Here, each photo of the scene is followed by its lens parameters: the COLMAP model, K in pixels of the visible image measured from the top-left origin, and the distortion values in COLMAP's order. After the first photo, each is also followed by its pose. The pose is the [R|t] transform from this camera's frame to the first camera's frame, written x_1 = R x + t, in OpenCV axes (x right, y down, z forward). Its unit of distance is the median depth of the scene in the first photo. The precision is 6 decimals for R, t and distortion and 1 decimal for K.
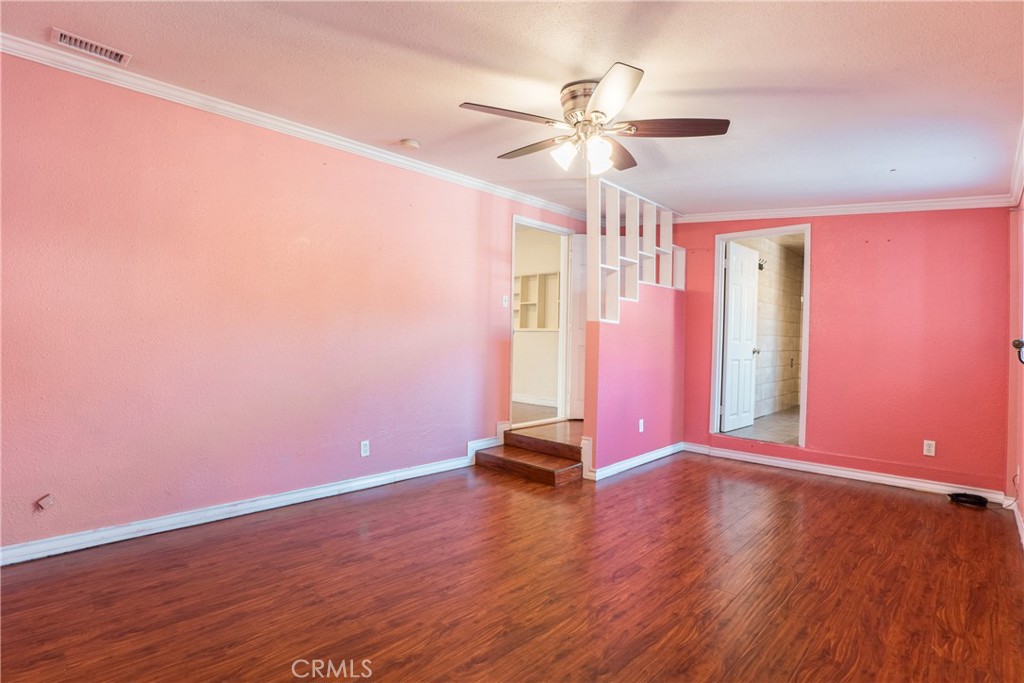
lens RADIAL K [[492.7, 0, 512.6], [0, 492.7, 339.6], [0, 0, 1]] dist [-0.037584, 0.001416]
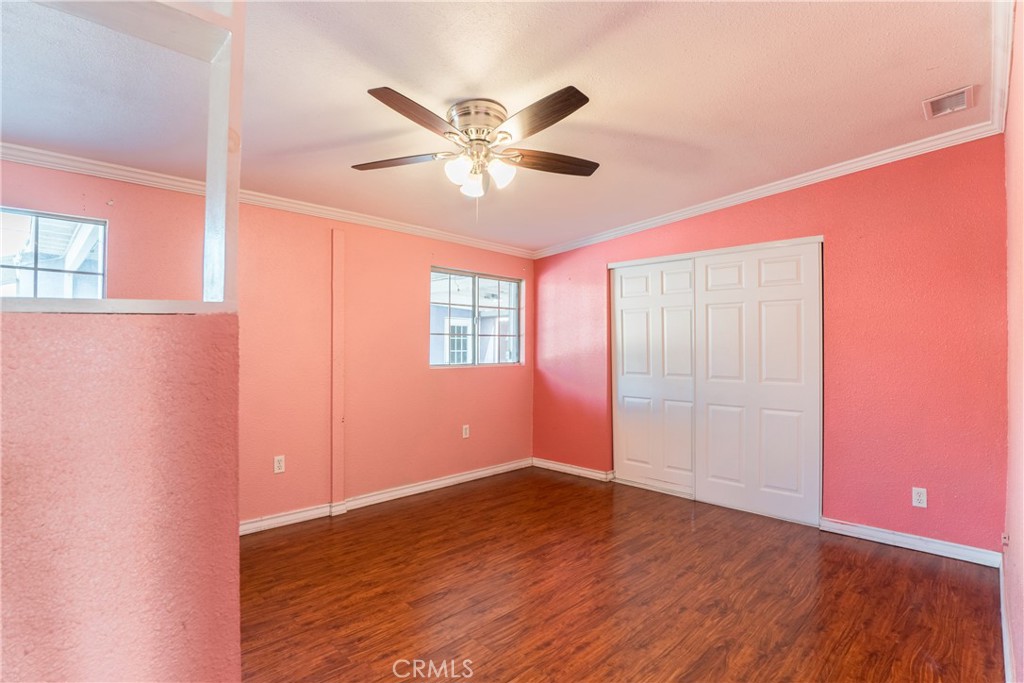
lens RADIAL K [[492.7, 0, 511.3], [0, 492.7, 342.7], [0, 0, 1]] dist [-0.037584, 0.001416]
pose [[-0.999602, -0.026143, 0.010576, 0.085310], [-0.026175, 0.999653, -0.002953, -0.058644], [-0.010495, -0.003228, -0.999940, 2.427670]]
